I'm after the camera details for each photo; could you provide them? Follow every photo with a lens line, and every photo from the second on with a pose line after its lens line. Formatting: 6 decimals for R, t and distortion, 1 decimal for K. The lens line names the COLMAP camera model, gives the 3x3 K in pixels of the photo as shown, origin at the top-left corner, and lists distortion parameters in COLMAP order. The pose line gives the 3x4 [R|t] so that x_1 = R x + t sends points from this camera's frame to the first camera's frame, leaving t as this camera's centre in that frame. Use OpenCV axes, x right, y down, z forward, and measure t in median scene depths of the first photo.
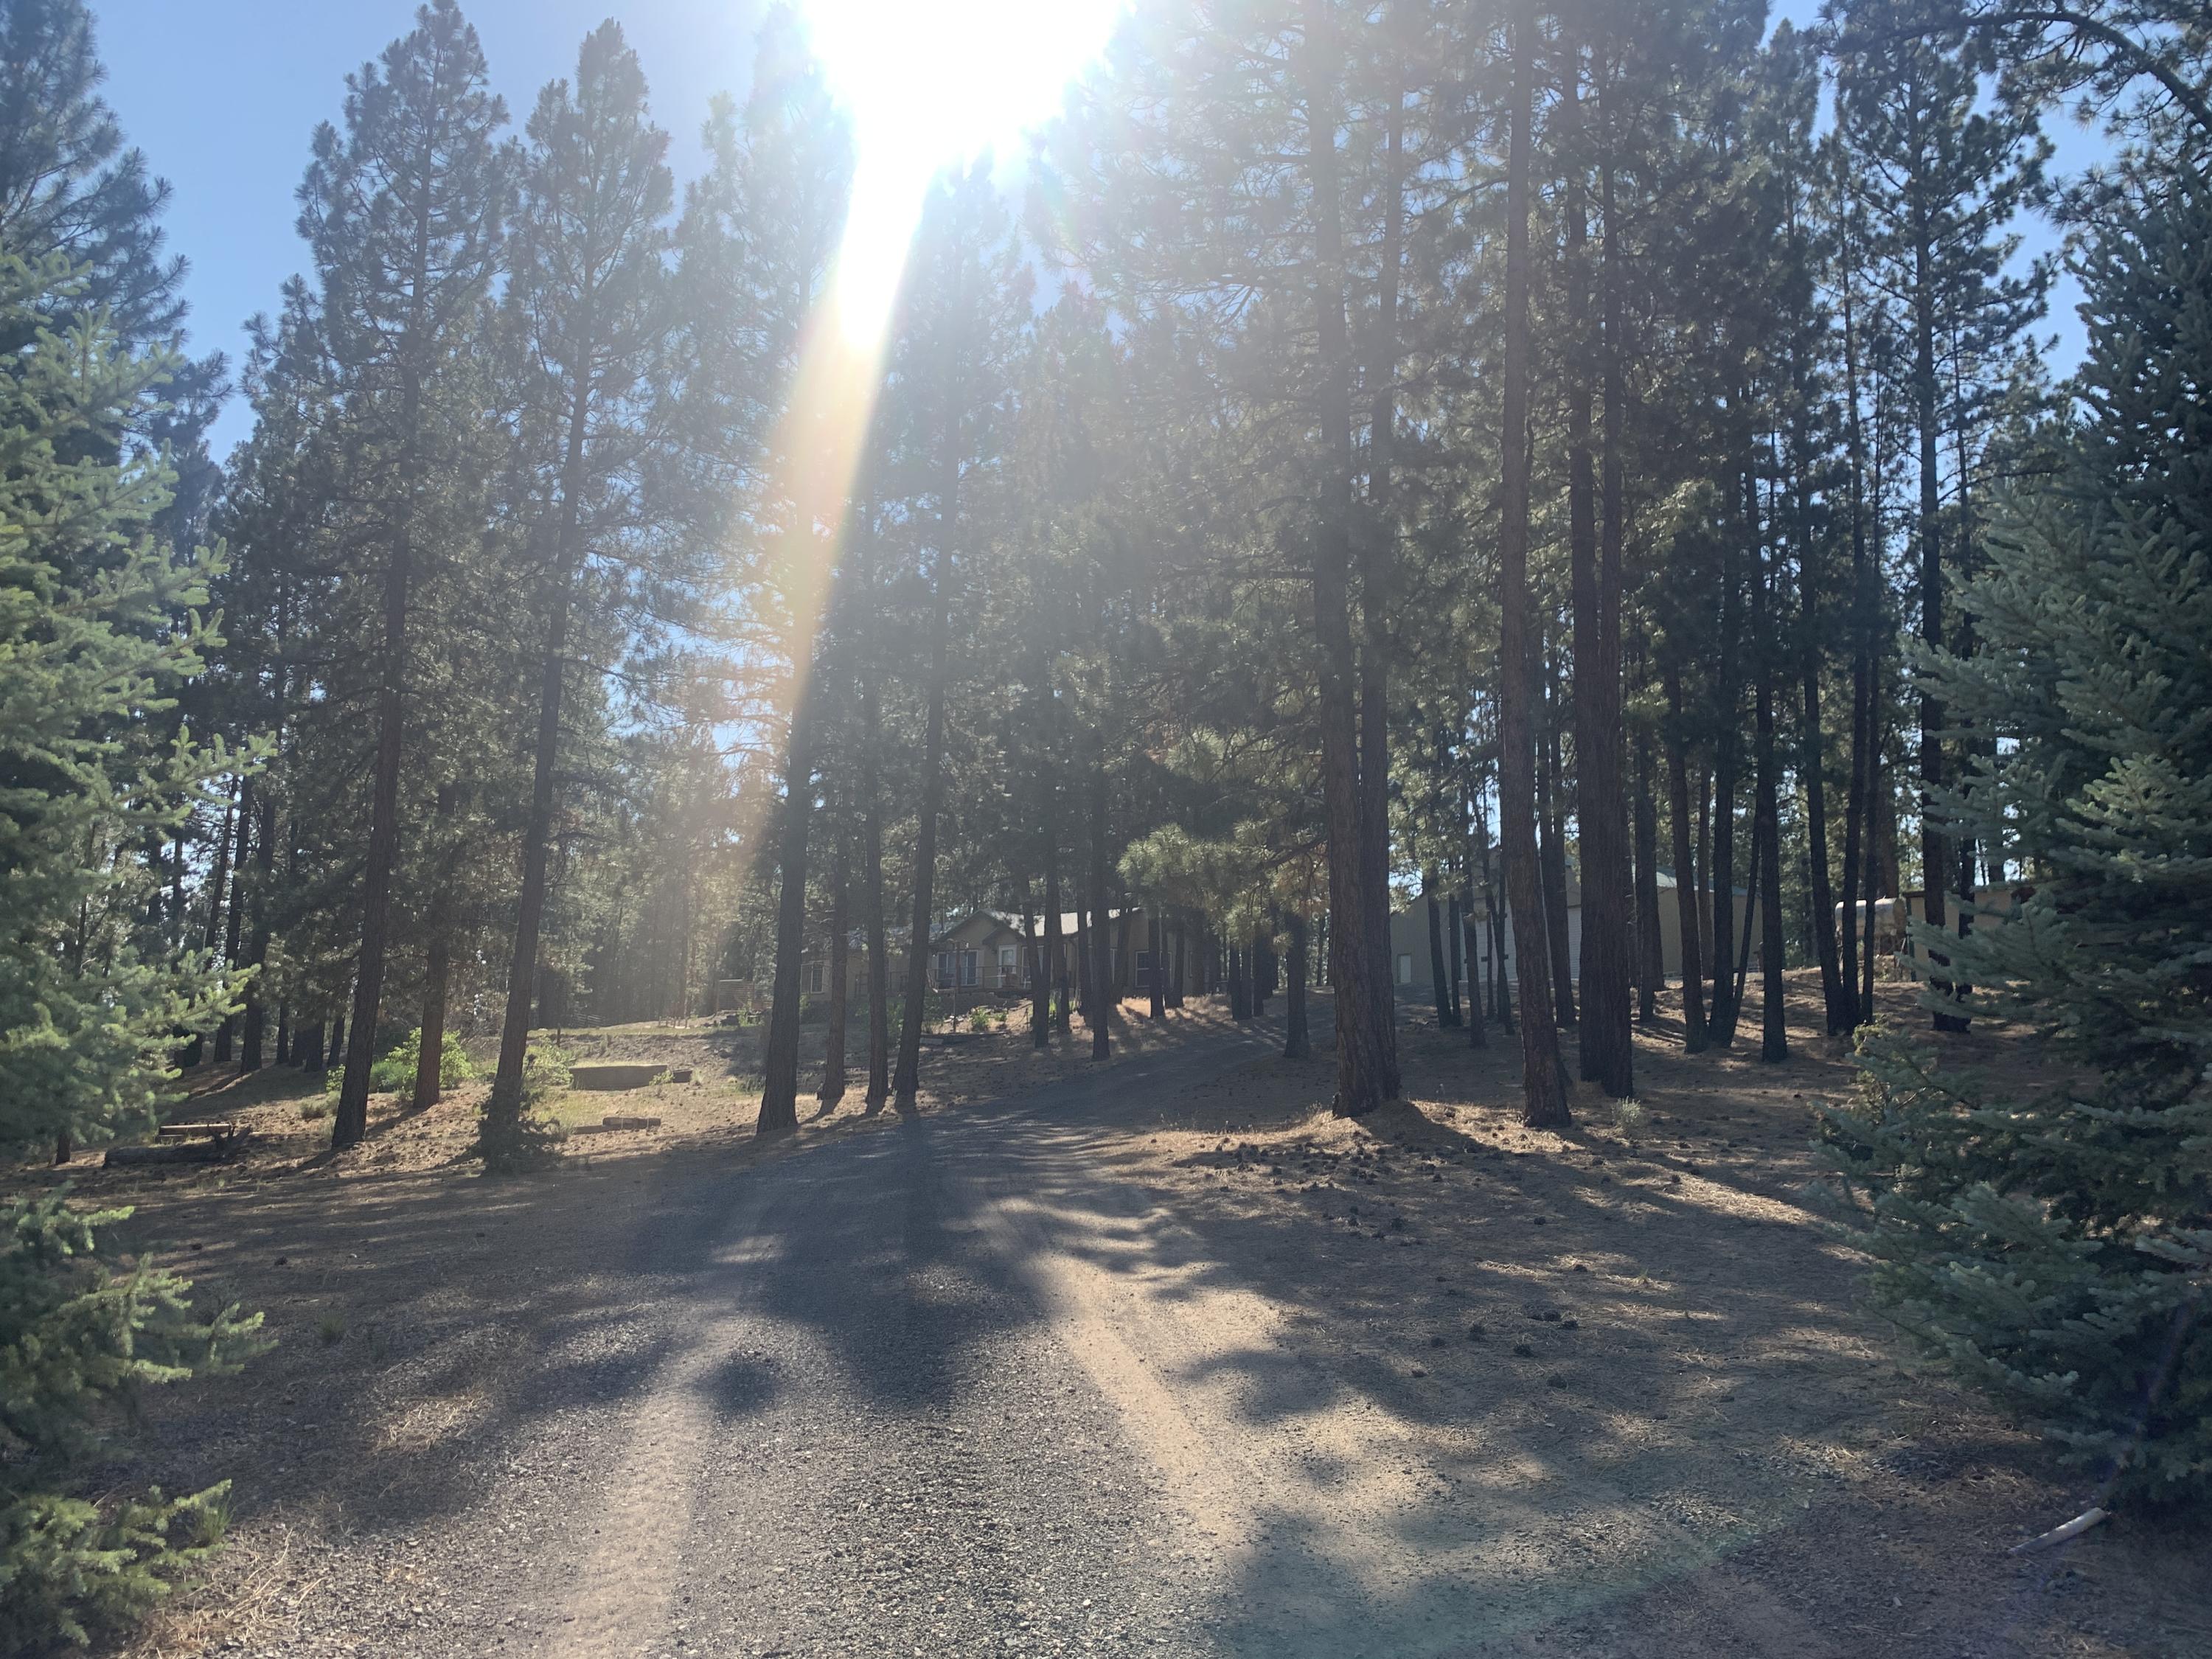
lens RADIAL K [[1649.0, 0, 1137.4], [0, 1649.0, 808.6], [0, 0, 1]] dist [-0.002963, -0.012344]
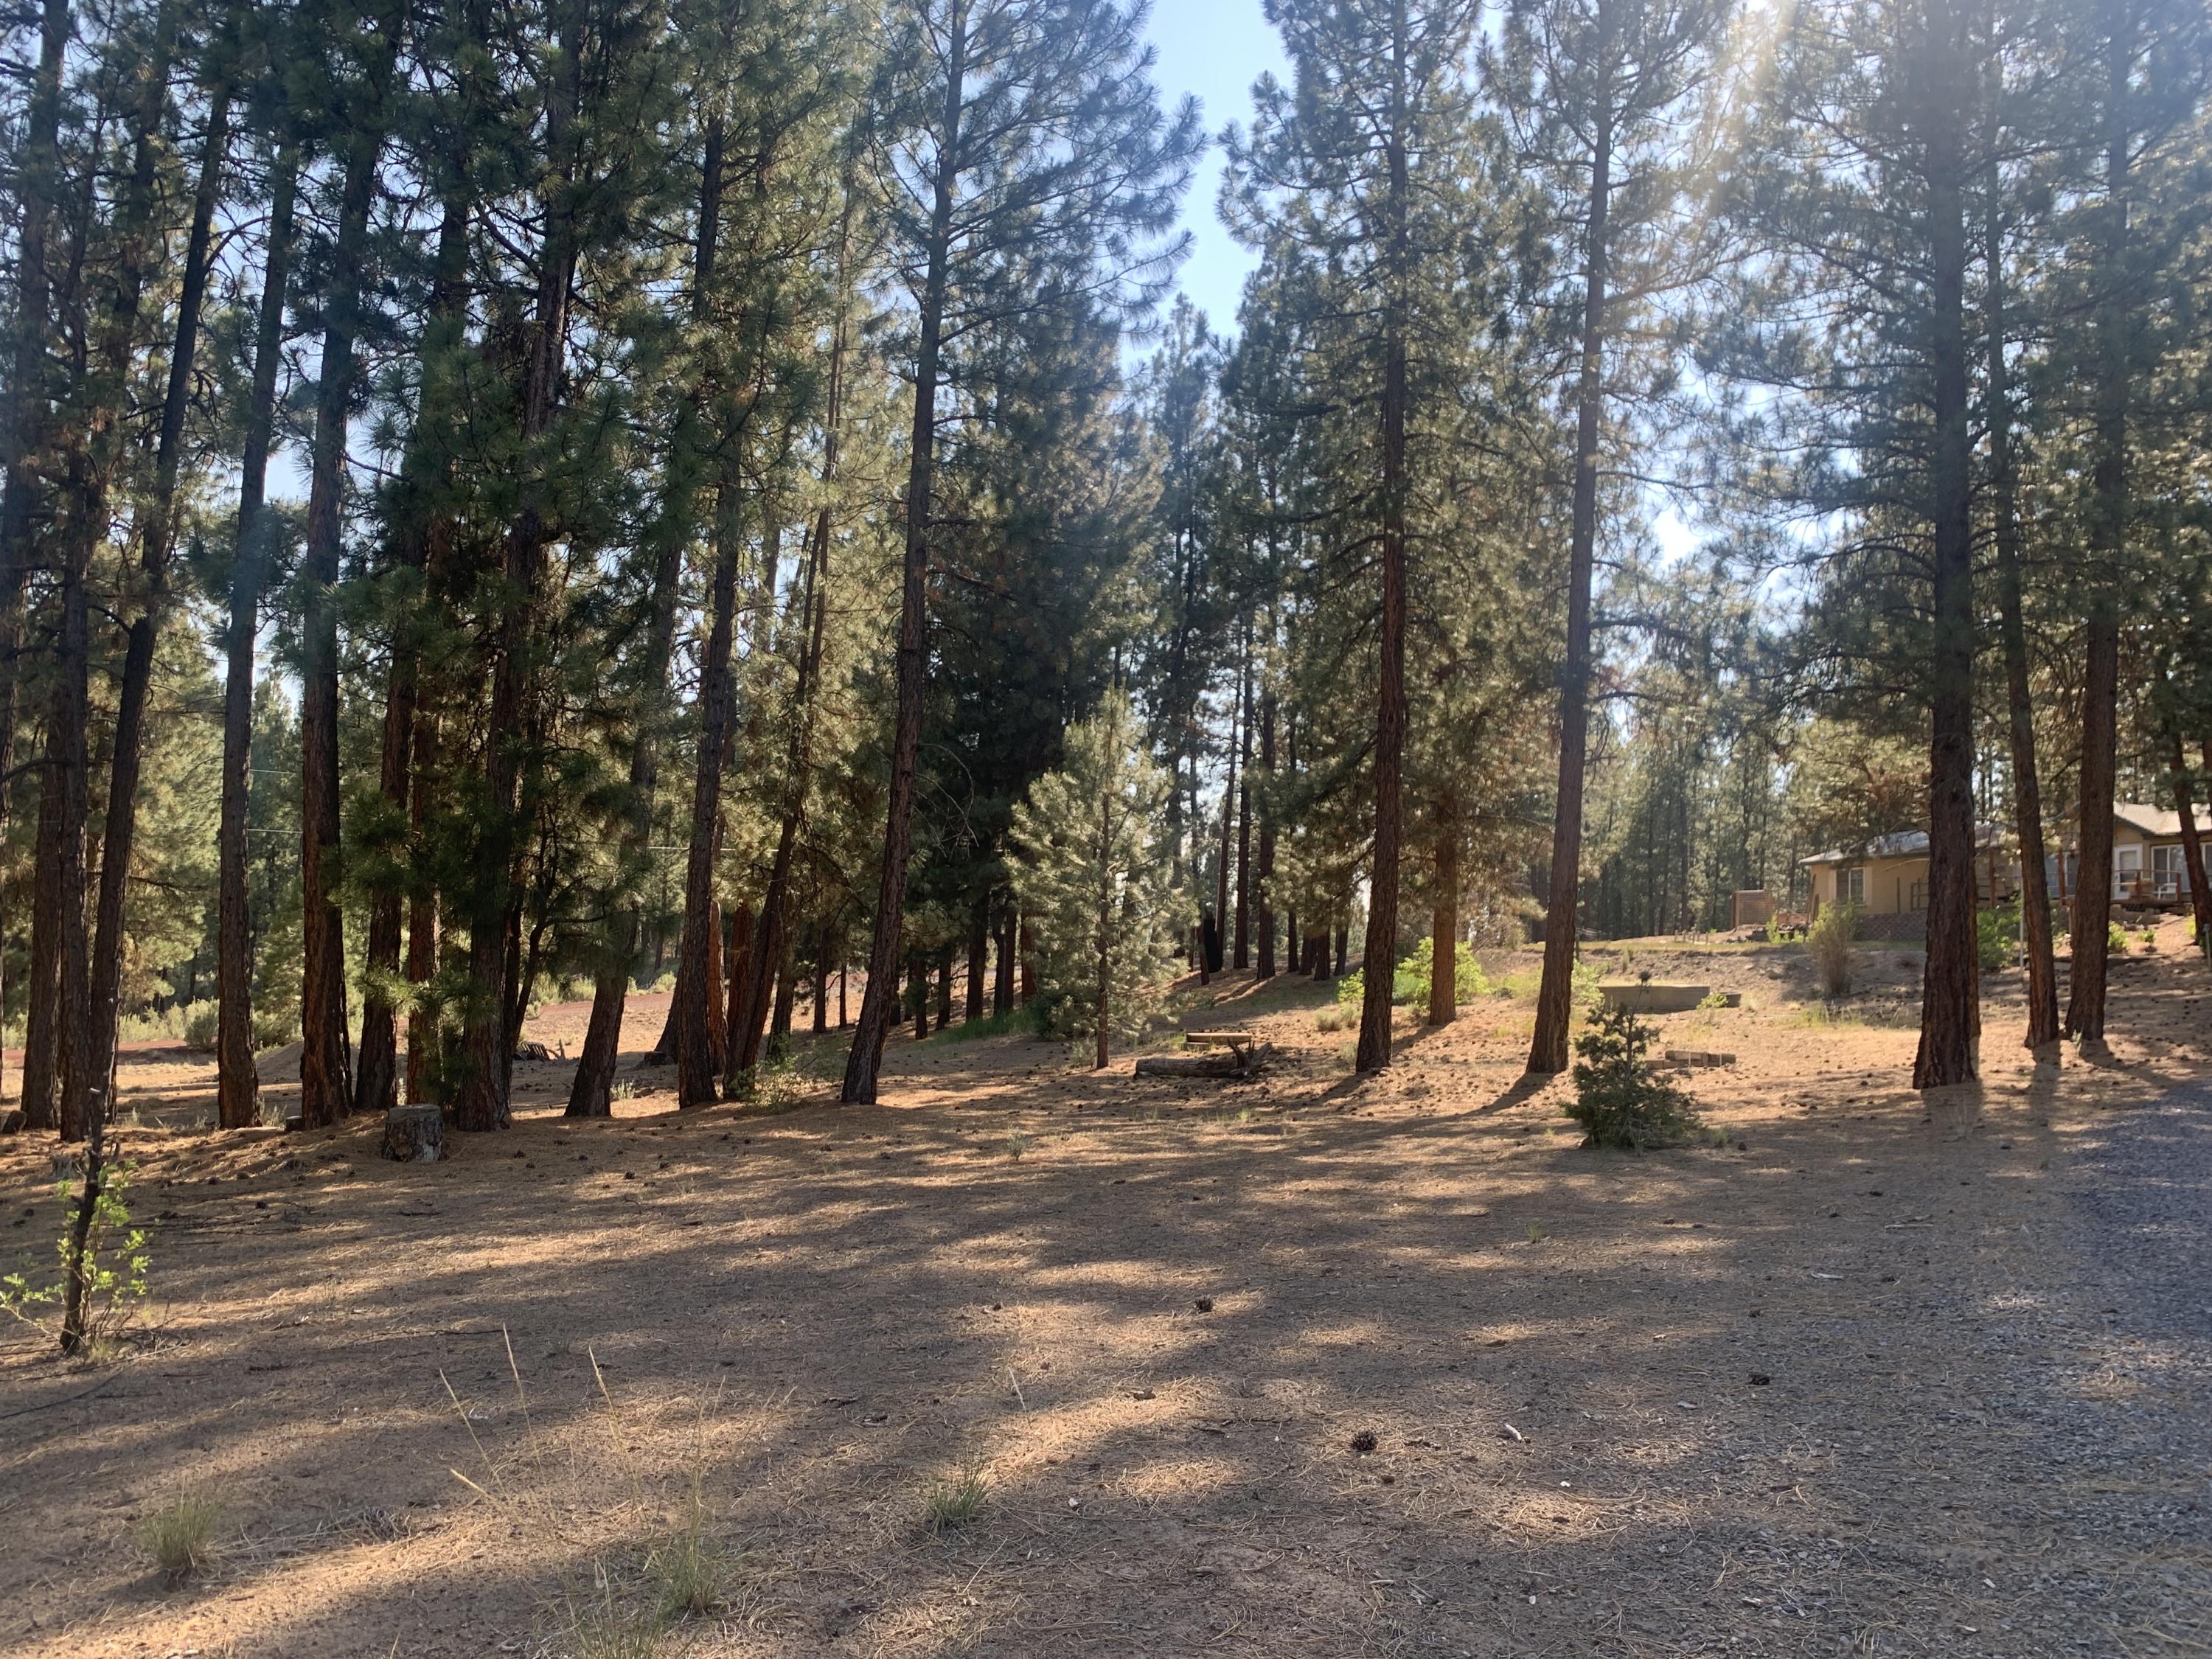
lens RADIAL K [[1646.4, 0, 1106.0], [0, 1646.4, 829.5], [0, 0, 1]] dist [0.022215, -0.048231]
pose [[0.833323, -0.021180, -0.552380, -0.109226], [0.055720, 0.997395, 0.045816, 0.029868], [0.549970, -0.068958, 0.832332, 0.200478]]
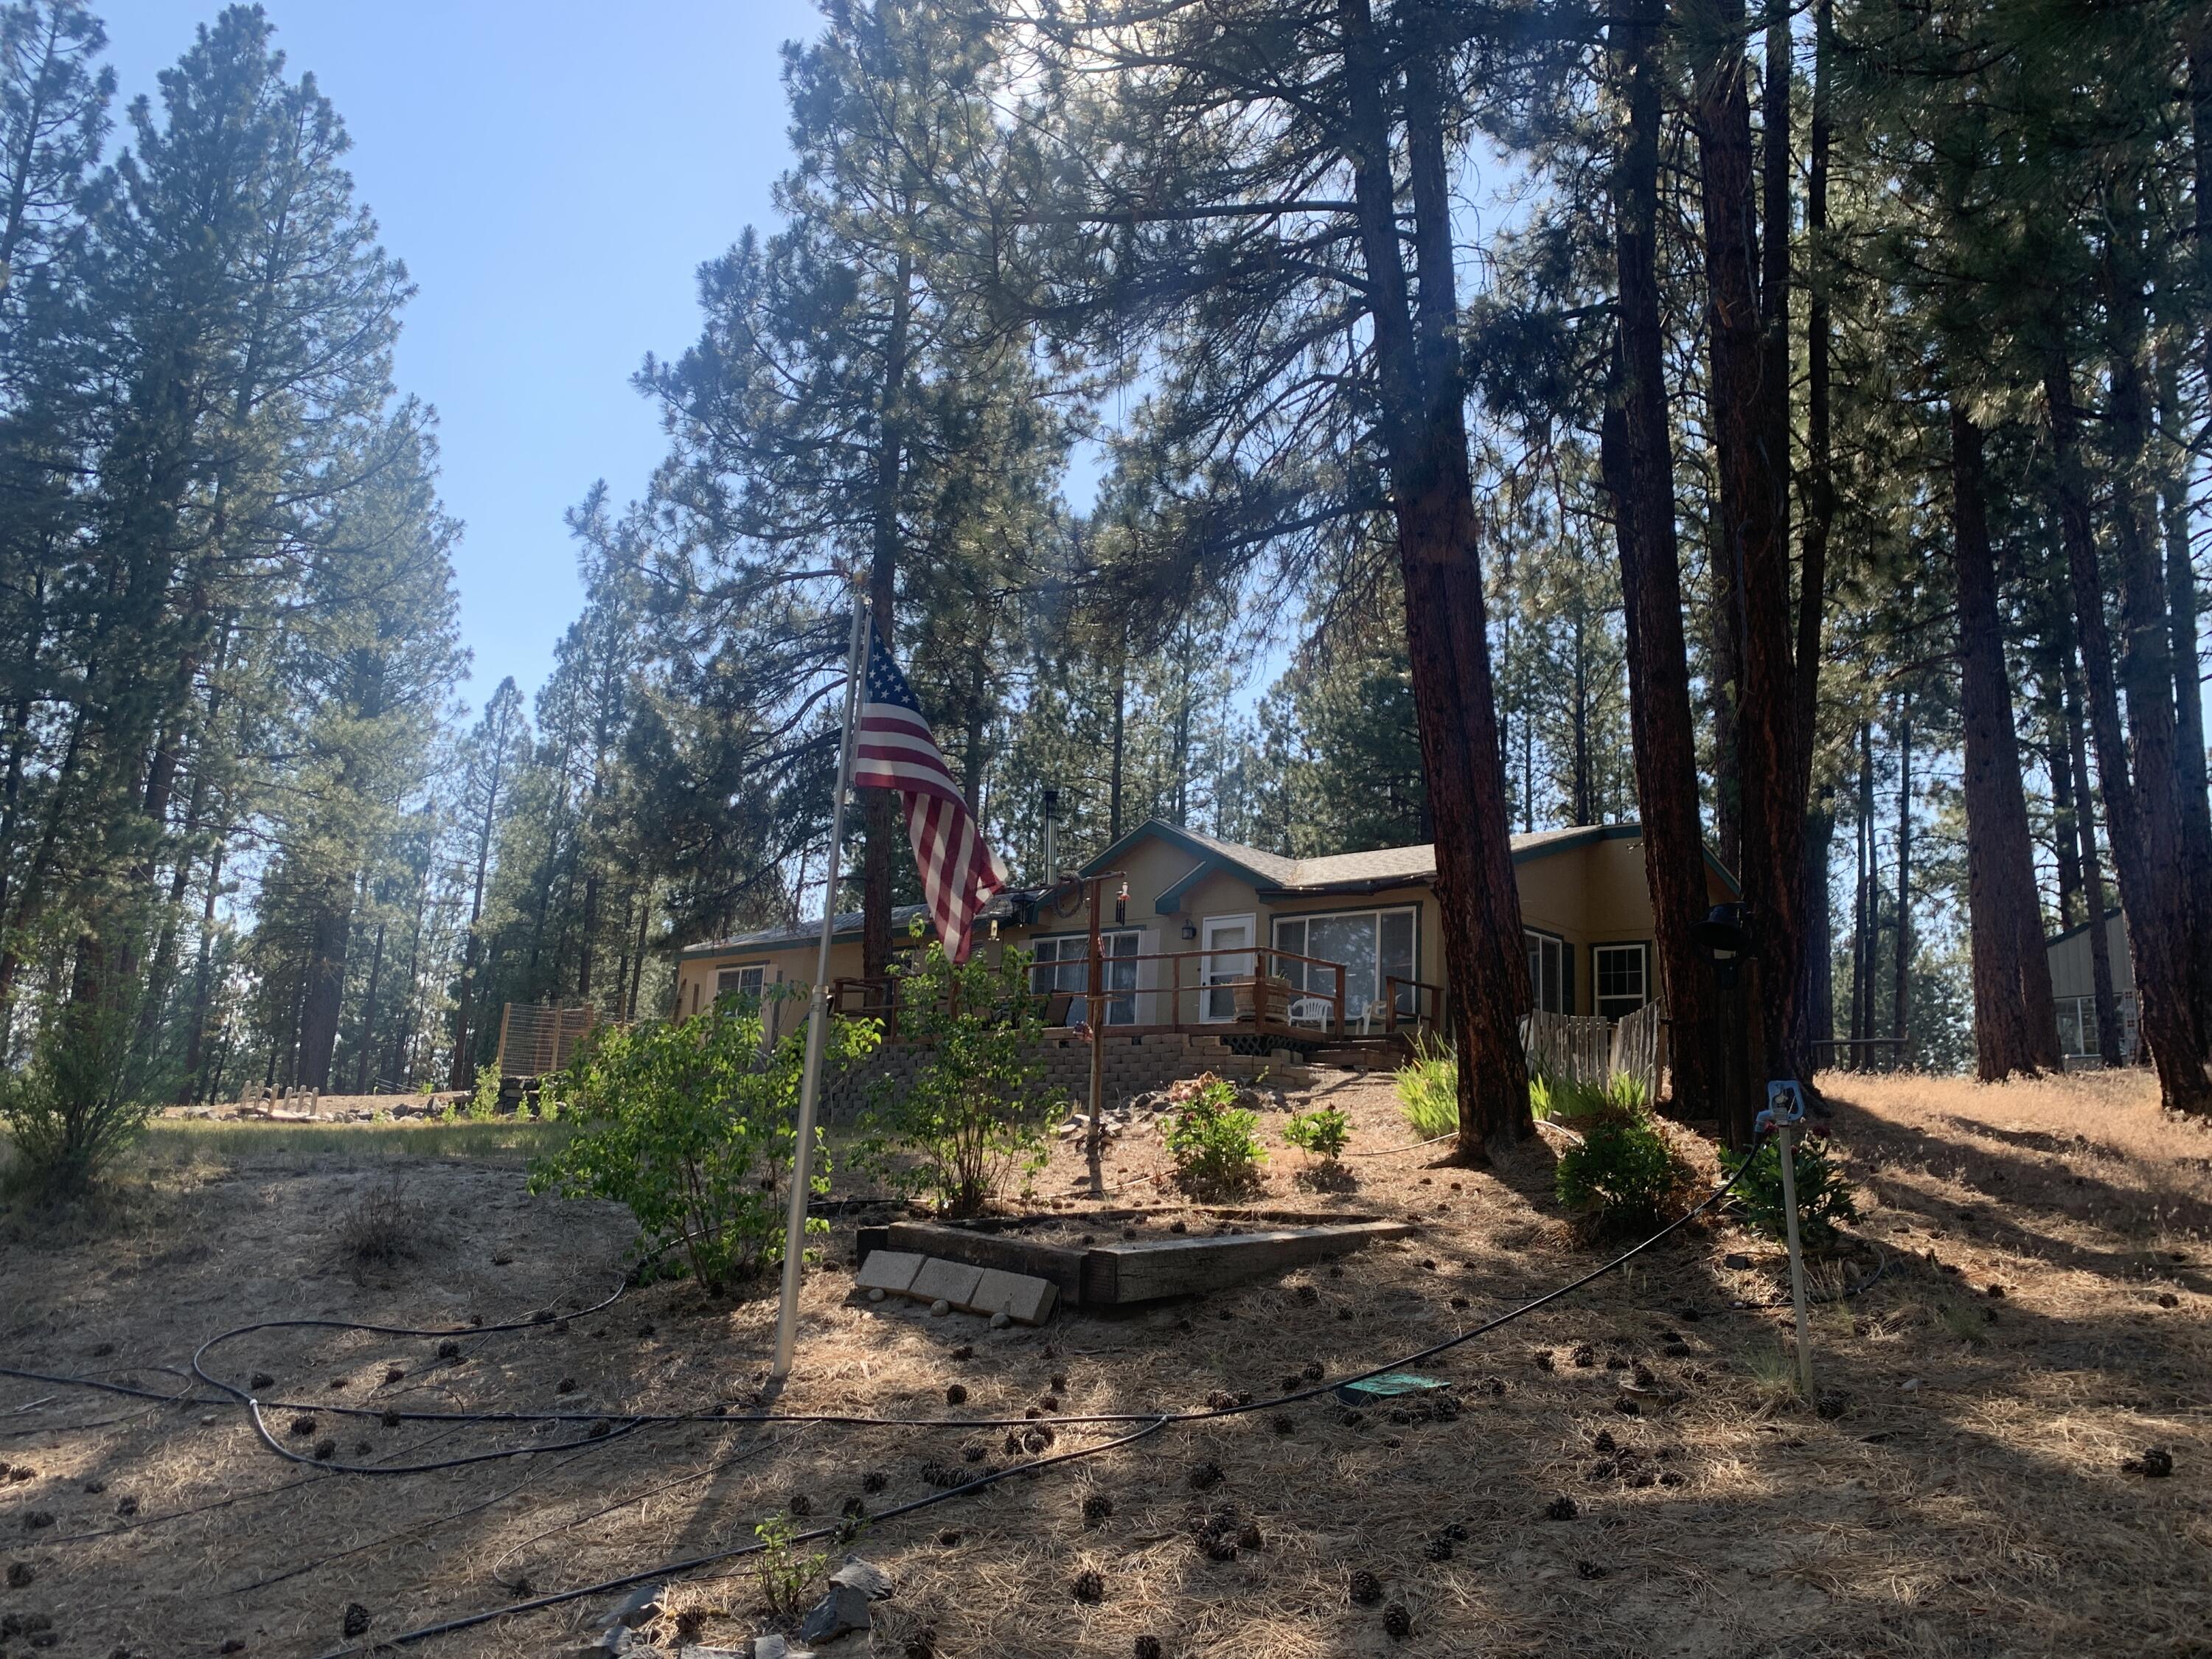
lens RADIAL K [[1649.7, 0, 1183.2], [0, 1649.7, 828.9], [0, 0, 1]] dist [0.023892, -0.175783]
pose [[0.999084, 0.020456, -0.037582, -0.163790], [-0.021984, 0.998929, -0.040716, 0.171583], [0.036709, 0.041505, 0.998464, 1.375169]]
